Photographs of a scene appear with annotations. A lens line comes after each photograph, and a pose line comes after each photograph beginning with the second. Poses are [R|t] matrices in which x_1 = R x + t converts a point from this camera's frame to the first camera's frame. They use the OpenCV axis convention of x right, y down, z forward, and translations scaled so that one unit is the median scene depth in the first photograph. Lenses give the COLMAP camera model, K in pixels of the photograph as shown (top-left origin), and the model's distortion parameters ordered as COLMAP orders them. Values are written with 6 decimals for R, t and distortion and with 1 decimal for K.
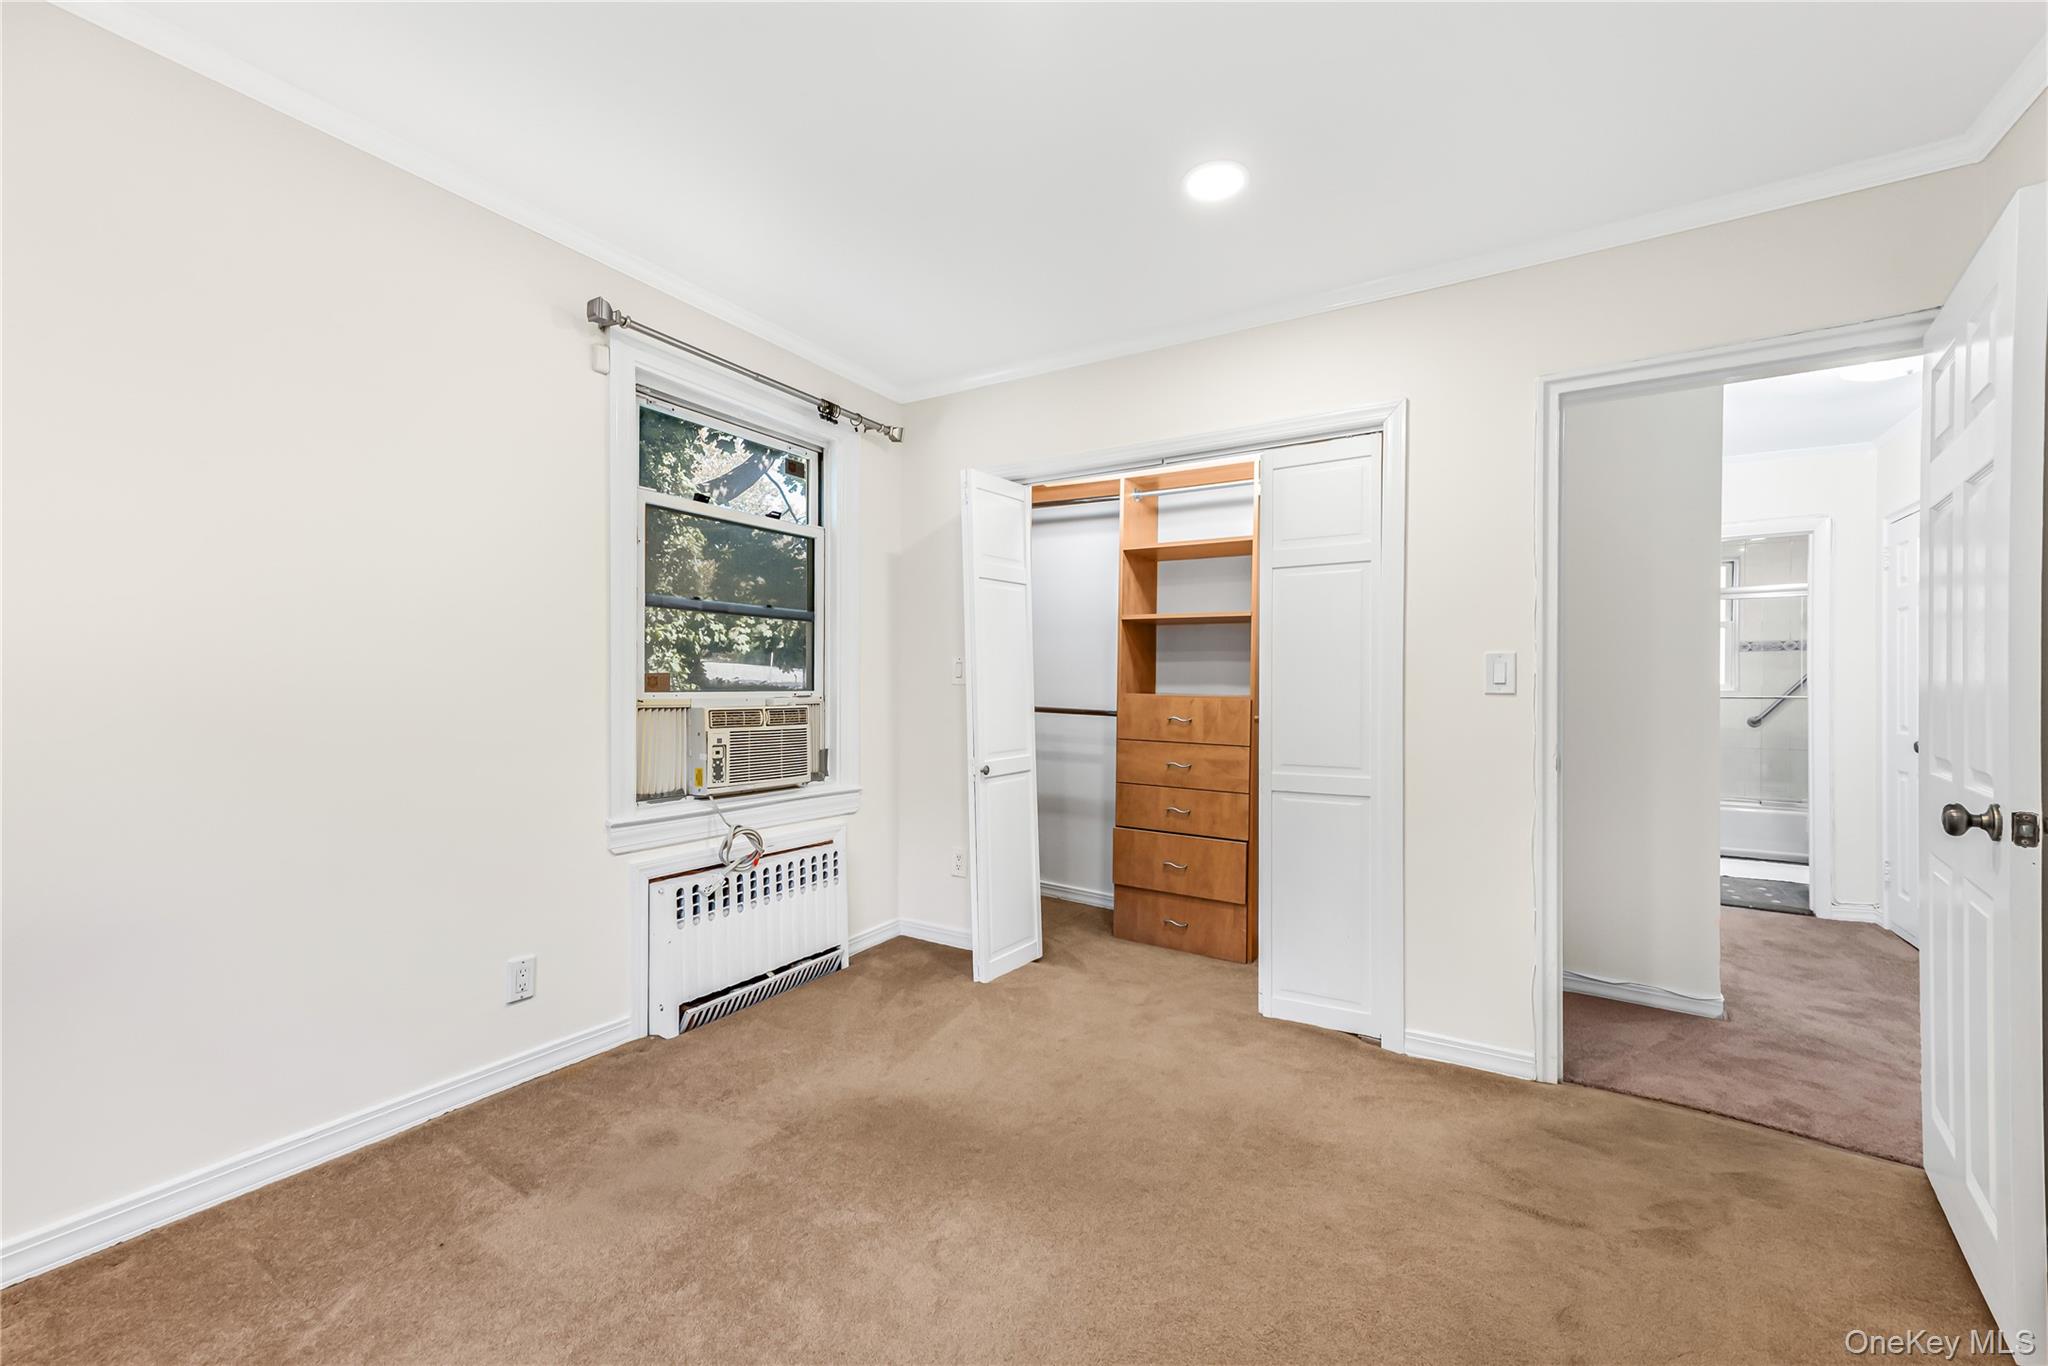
lens RADIAL K [[814.9, 0, 1026.7], [0, 814.9, 686.5], [0, 0, 1]] dist [-0.001999, 0.000021]
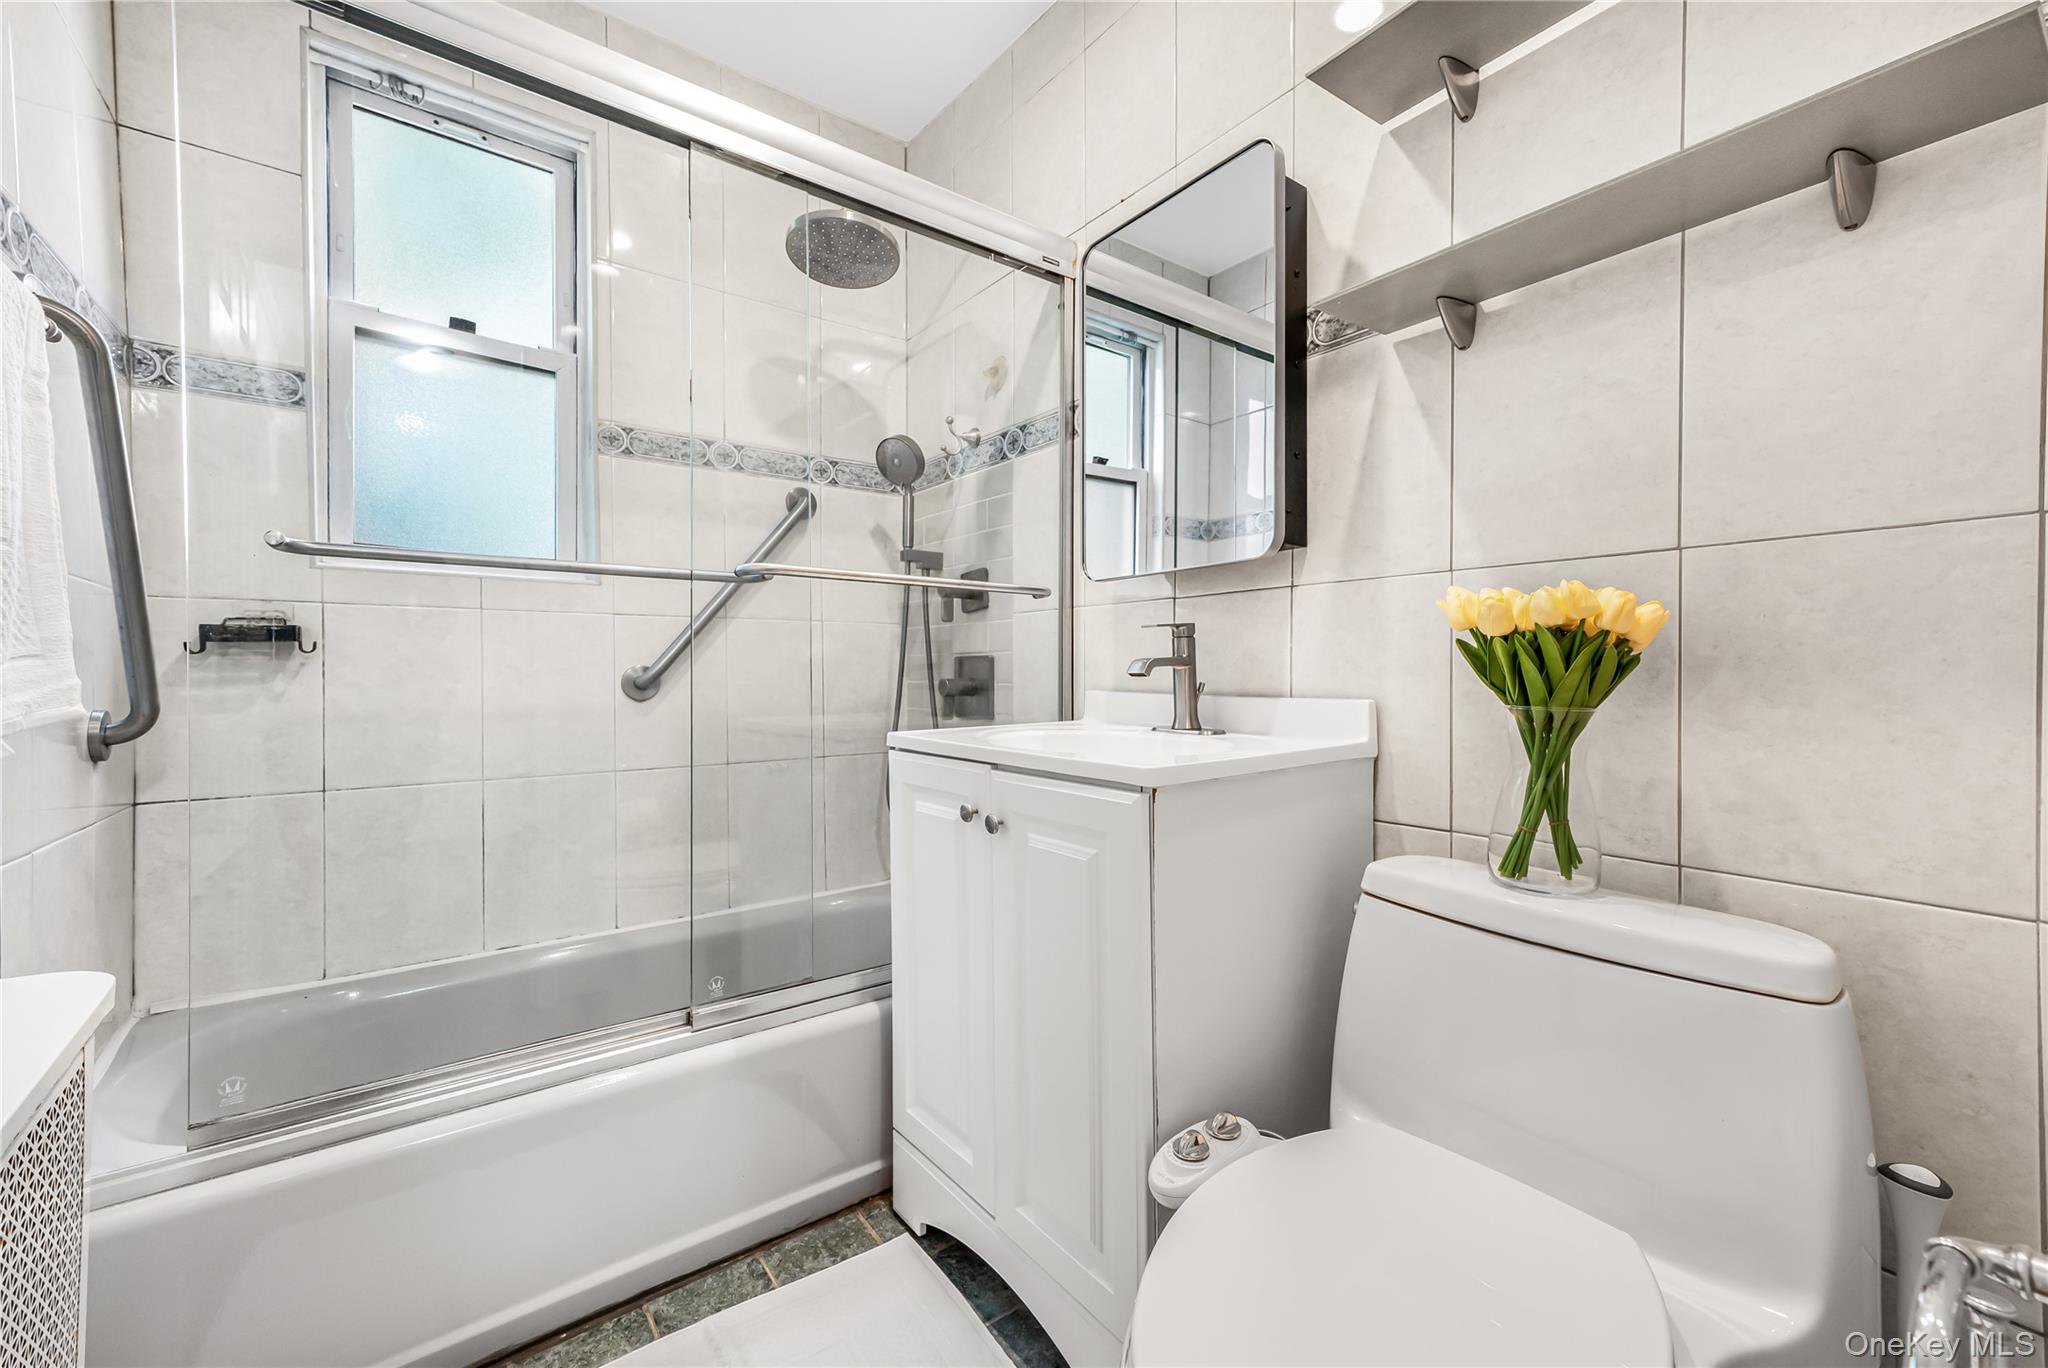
lens RADIAL K [[814.9, 0, 1026.5], [0, 814.9, 682.4], [0, 0, 1]] dist [-0.001999, 0.000021]
pose [[0.362335, -0.012661, 0.931962, 0.670262], [0.002583, 0.999918, 0.012580, 0.039930], [-0.932044, -0.002151, 0.362338, 0.763299]]
